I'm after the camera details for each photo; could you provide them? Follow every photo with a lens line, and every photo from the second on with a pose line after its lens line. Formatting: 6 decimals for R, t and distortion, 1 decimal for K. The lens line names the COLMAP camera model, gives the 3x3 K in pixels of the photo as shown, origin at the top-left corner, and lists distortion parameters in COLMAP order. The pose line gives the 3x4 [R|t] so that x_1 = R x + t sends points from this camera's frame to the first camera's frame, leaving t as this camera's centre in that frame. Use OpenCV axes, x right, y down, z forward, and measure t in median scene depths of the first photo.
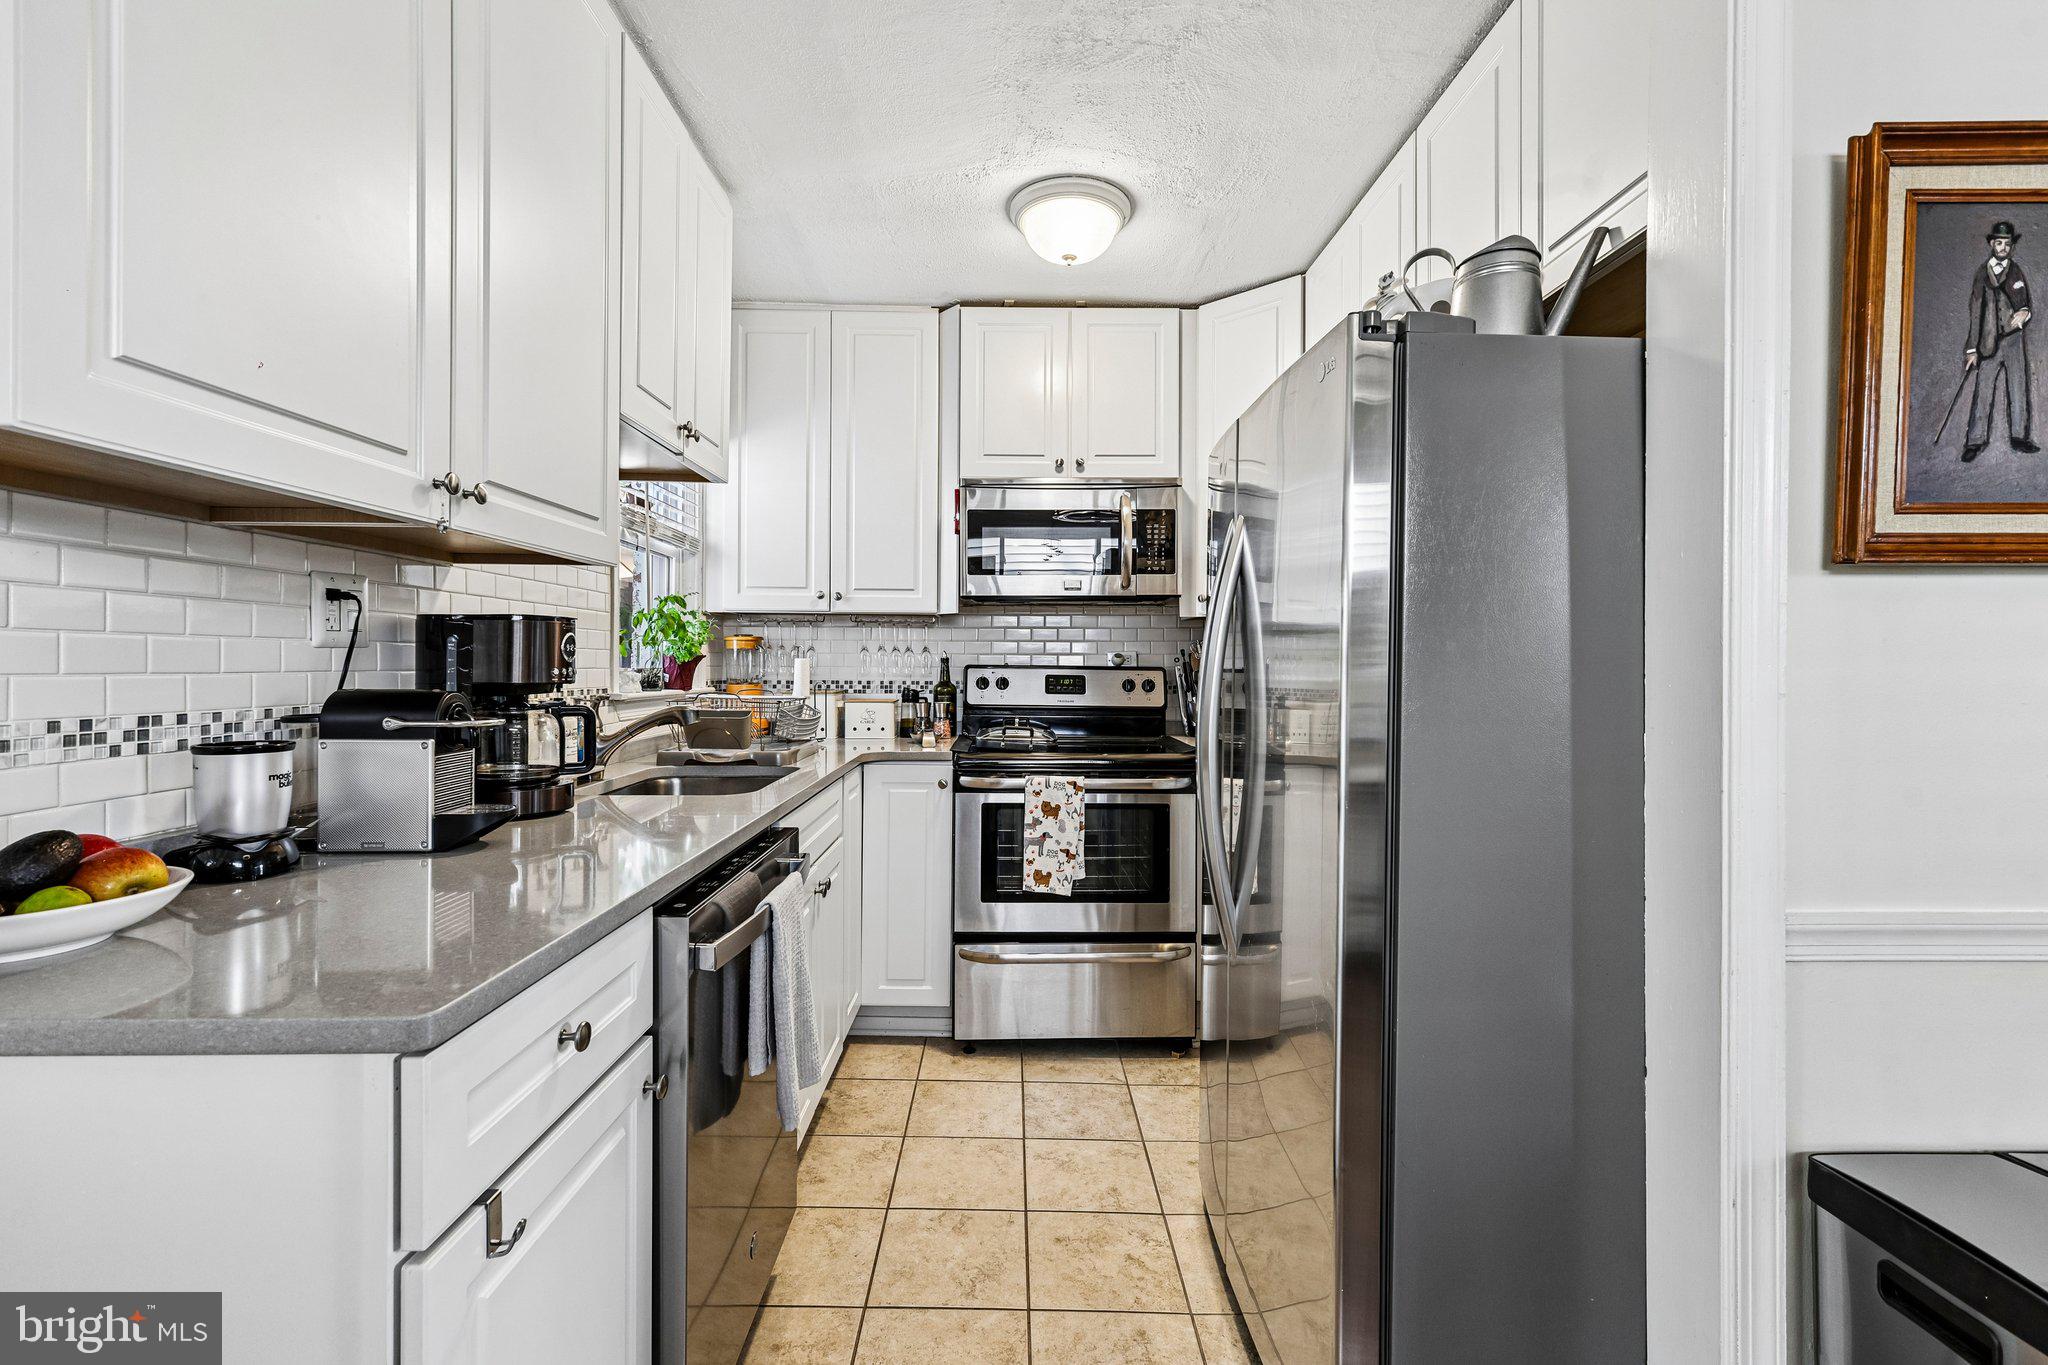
lens RADIAL K [[889.8, 0, 1021.7], [0, 889.8, 667.6], [0, 0, 1]] dist [0.002710, -0.000046]
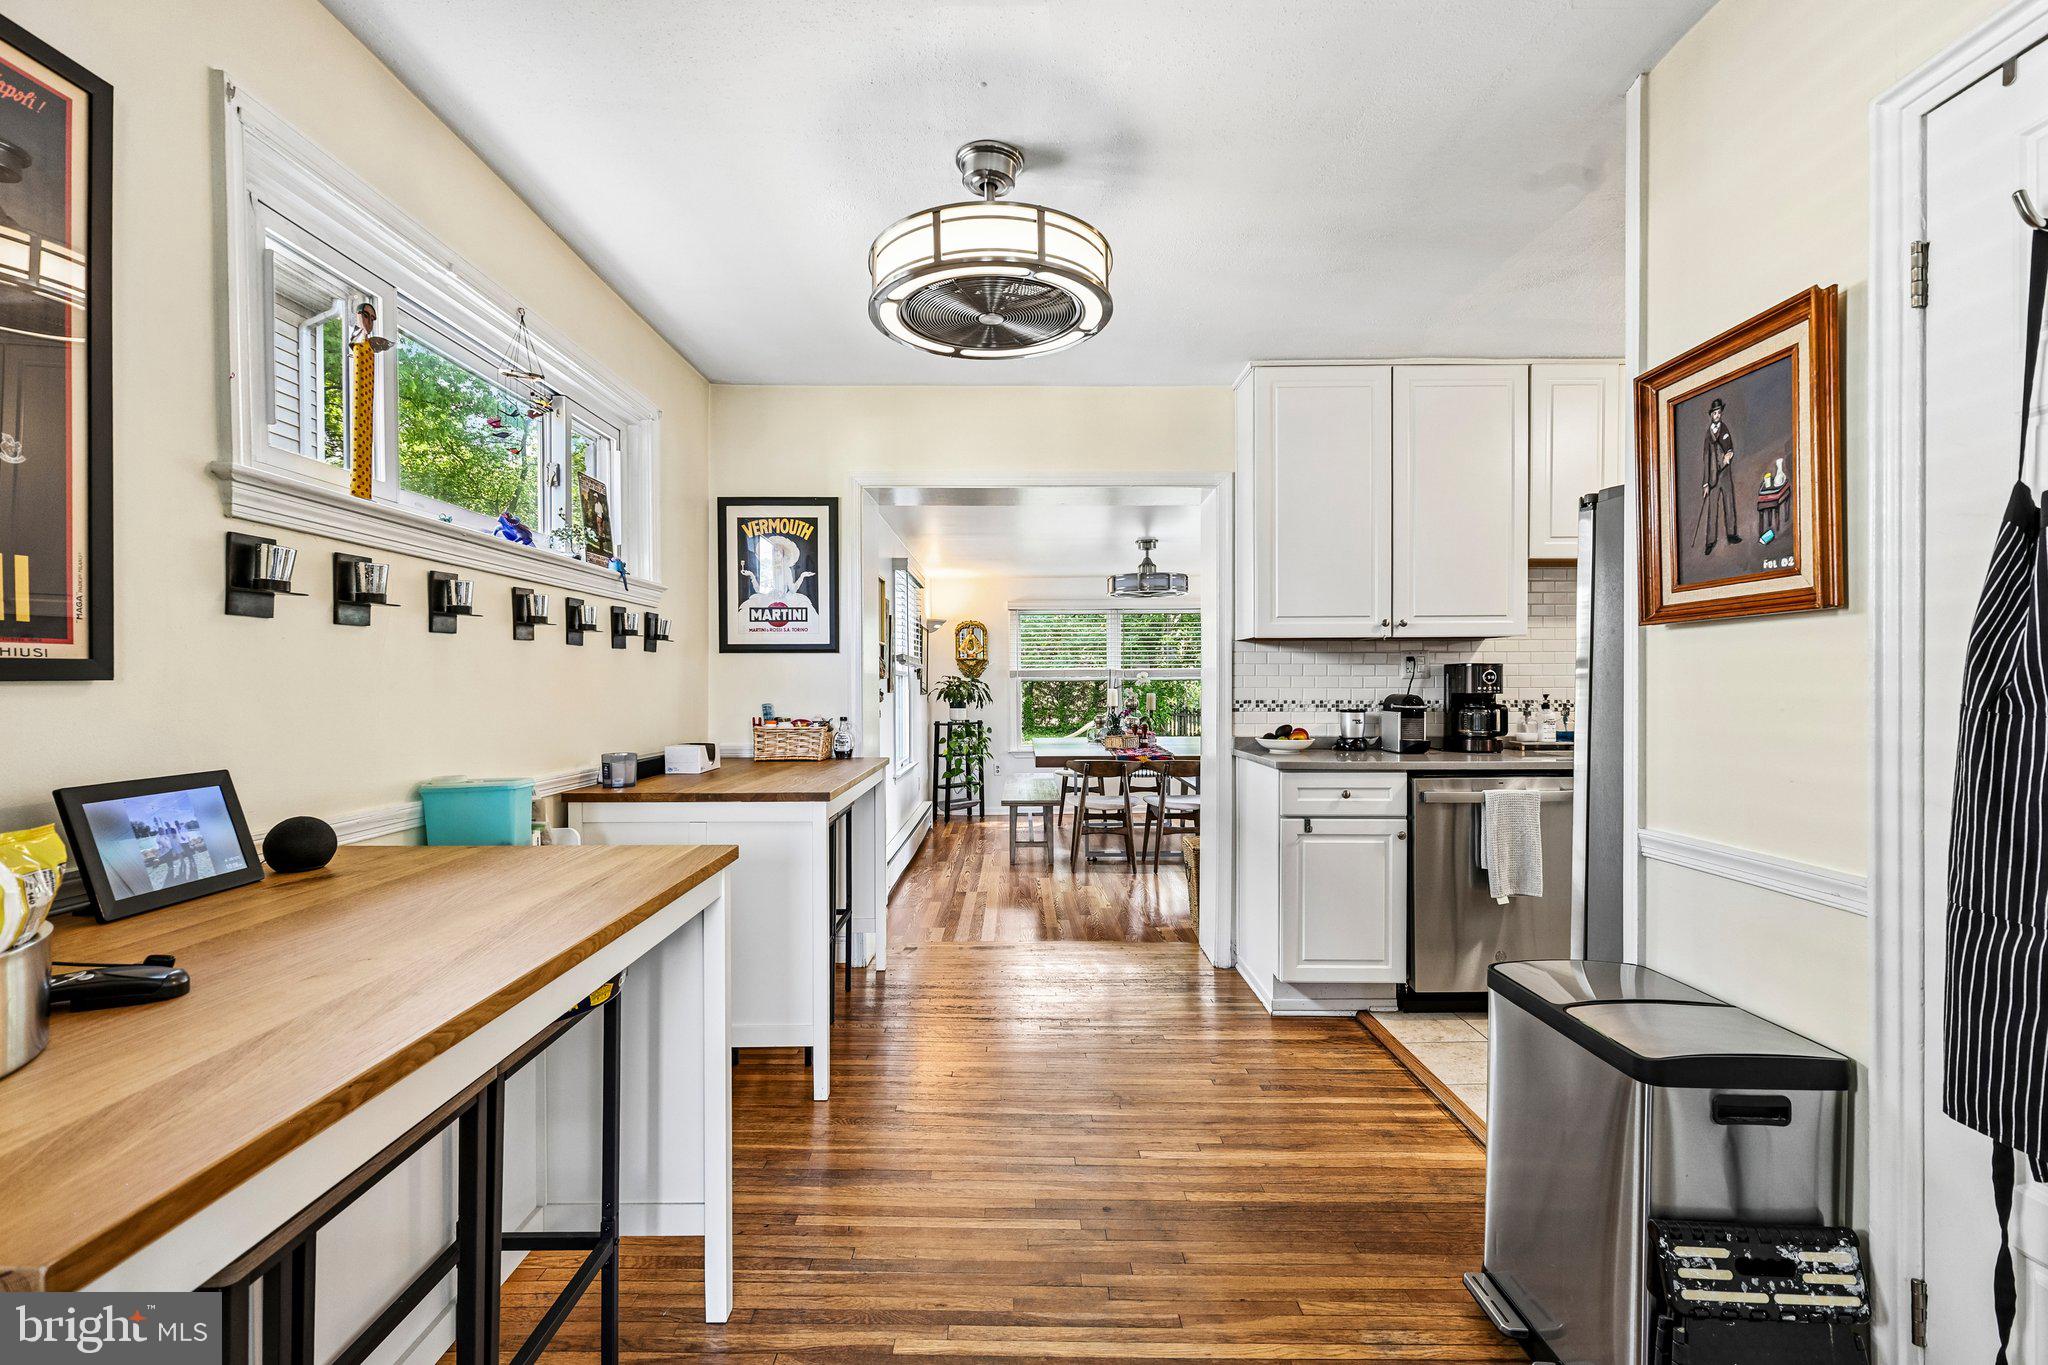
lens RADIAL K [[891.5, 0, 1041.3], [0, 891.5, 691.3], [0, 0, 1]] dist [0.005473, -0.000331]
pose [[0.016657, 0.005010, -0.999849, 1.043654], [-0.002706, 0.999984, 0.004965, 0.002440], [0.999858, 0.002623, 0.016671, -0.080427]]
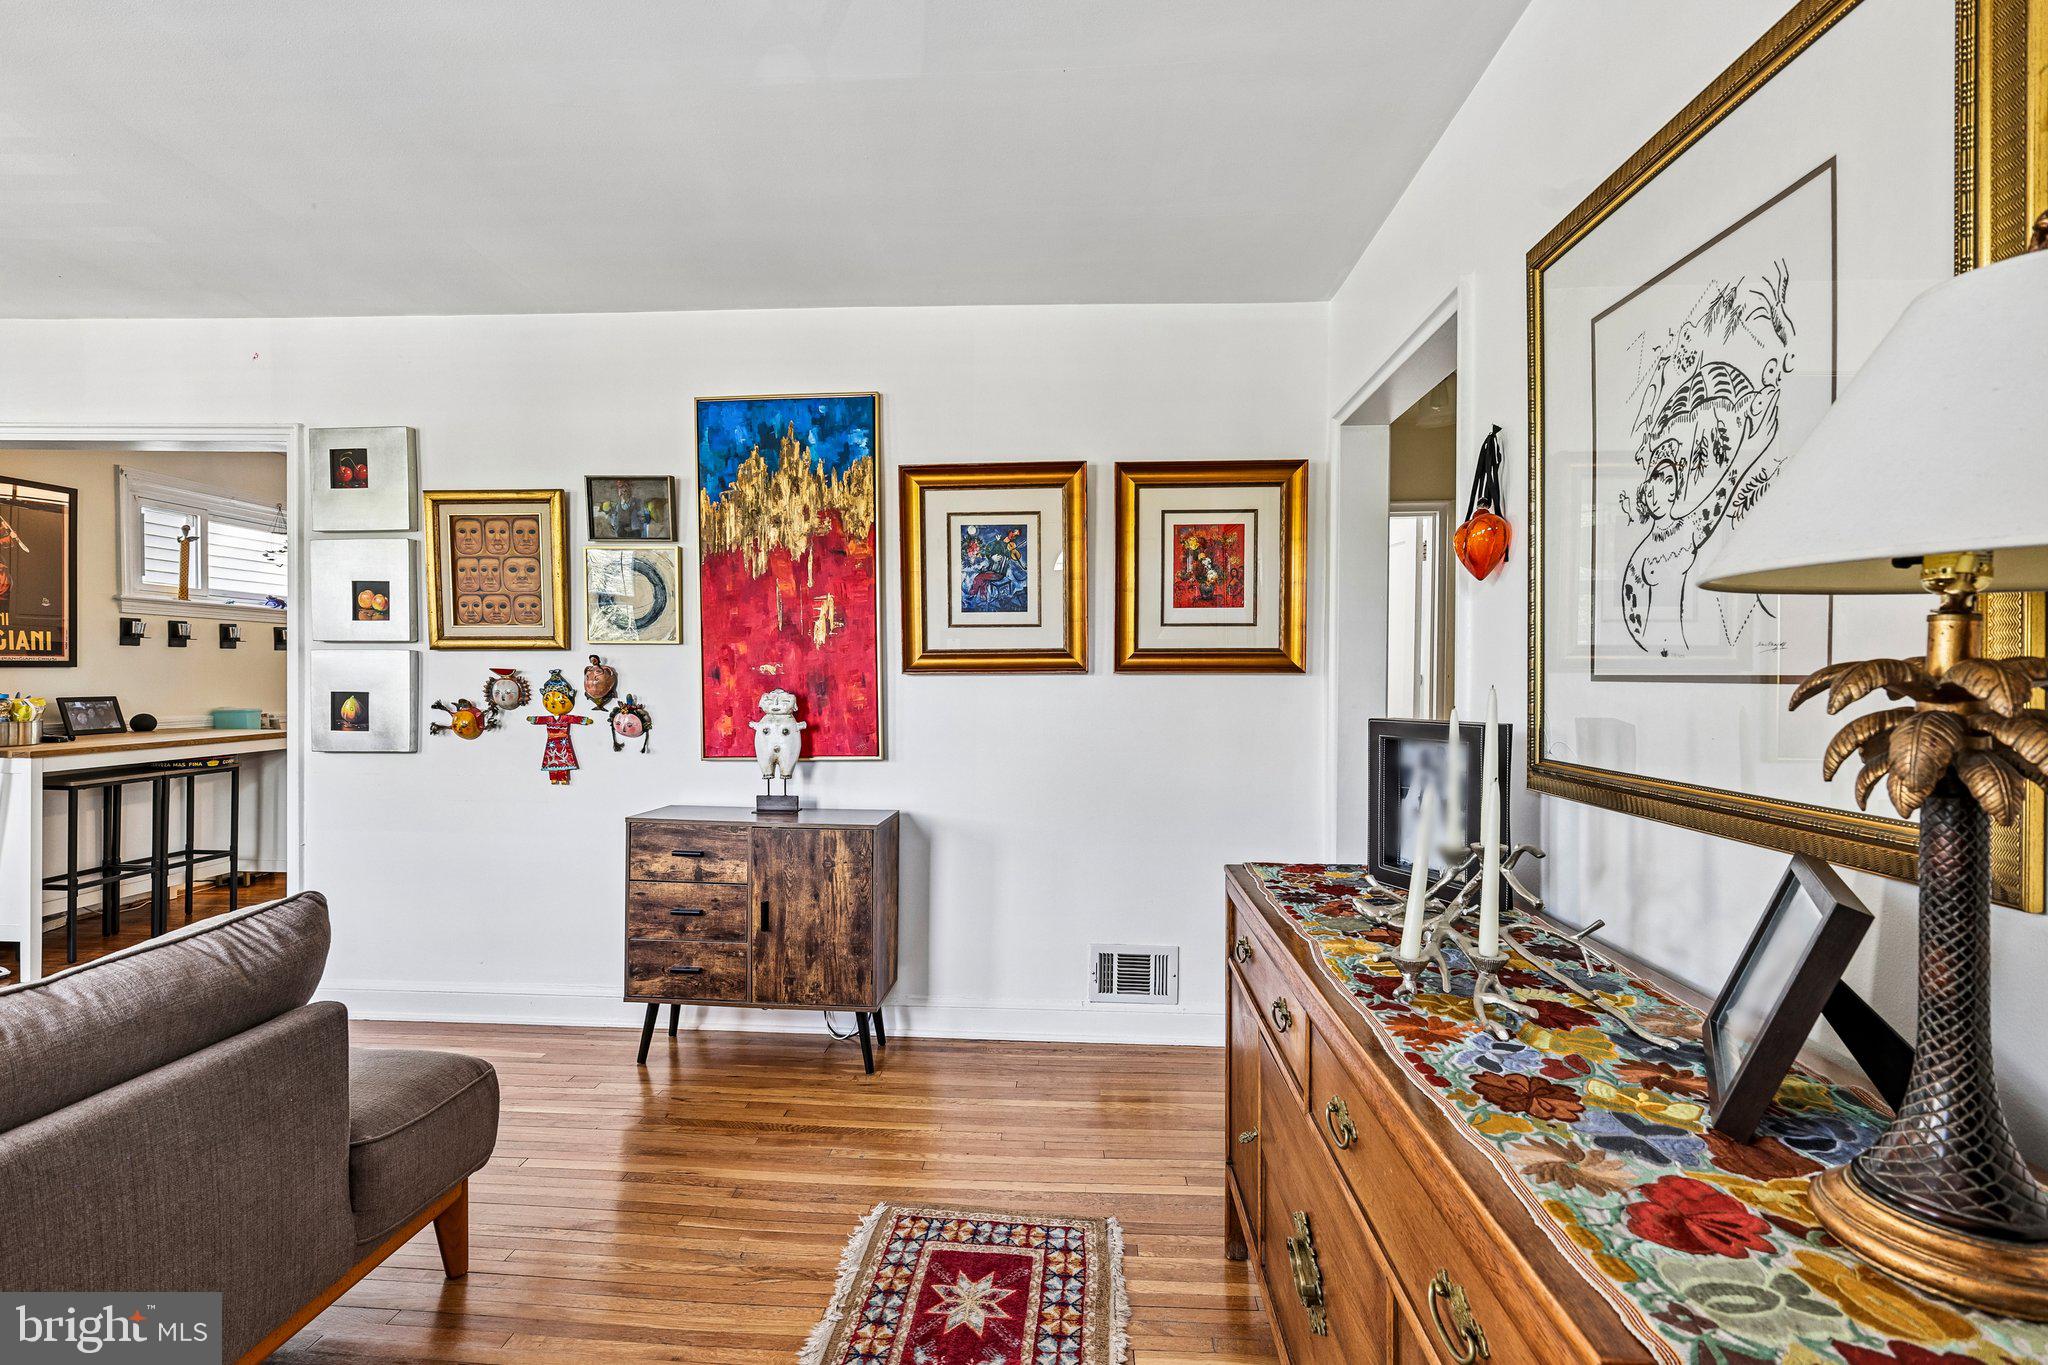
lens RADIAL K [[889.8, 0, 1094.1], [0, 889.8, 680.6], [0, 0, 1]] dist [0.002710, -0.000046]
pose [[-0.056845, 0.004169, -0.998374, 2.120253], [-0.012670, 0.999908, 0.004897, -0.008508], [0.998303, 0.012928, -0.056787, 1.453600]]
